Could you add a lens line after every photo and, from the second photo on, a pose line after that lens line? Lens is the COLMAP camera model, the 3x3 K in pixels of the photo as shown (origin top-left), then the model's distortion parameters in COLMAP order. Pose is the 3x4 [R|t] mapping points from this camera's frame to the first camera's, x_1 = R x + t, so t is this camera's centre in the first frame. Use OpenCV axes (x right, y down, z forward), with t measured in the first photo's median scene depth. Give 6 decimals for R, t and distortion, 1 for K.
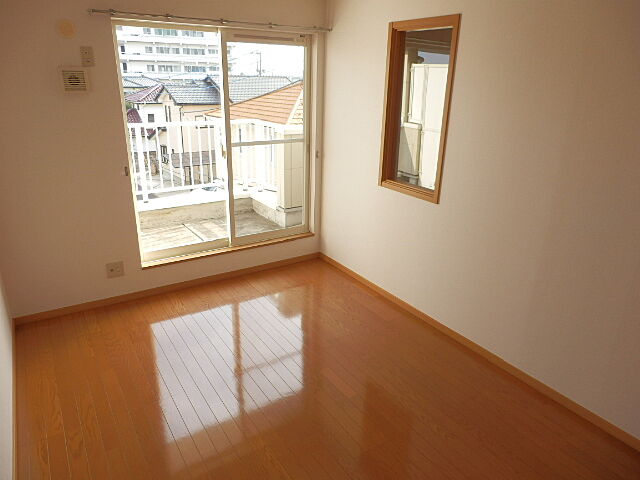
lens RADIAL K [[449.5, 0, 320.0], [0, 449.5, 240.0], [0, 0, 1]] dist [0.010341, 0.006535]
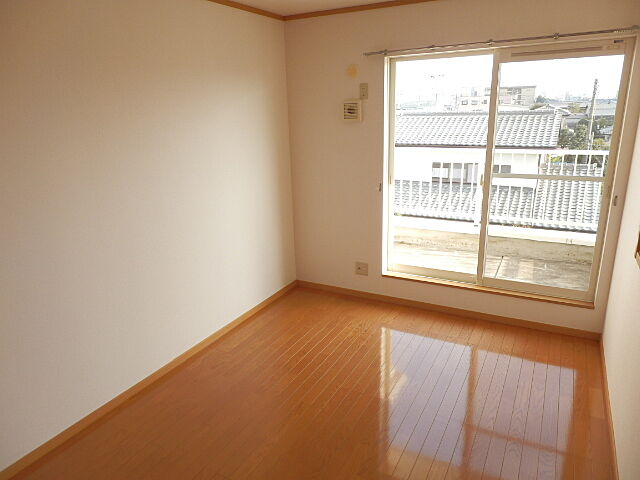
lens RADIAL K [[449.5, 0, 320.0], [0, 449.5, 240.0], [0, 0, 1]] dist [0.010341, 0.006535]
pose [[0.488754, 0.216554, -0.845118, 0.416496], [-0.264316, 0.959931, 0.093113, -0.077018], [0.831419, 0.177868, 0.526408, 0.253173]]
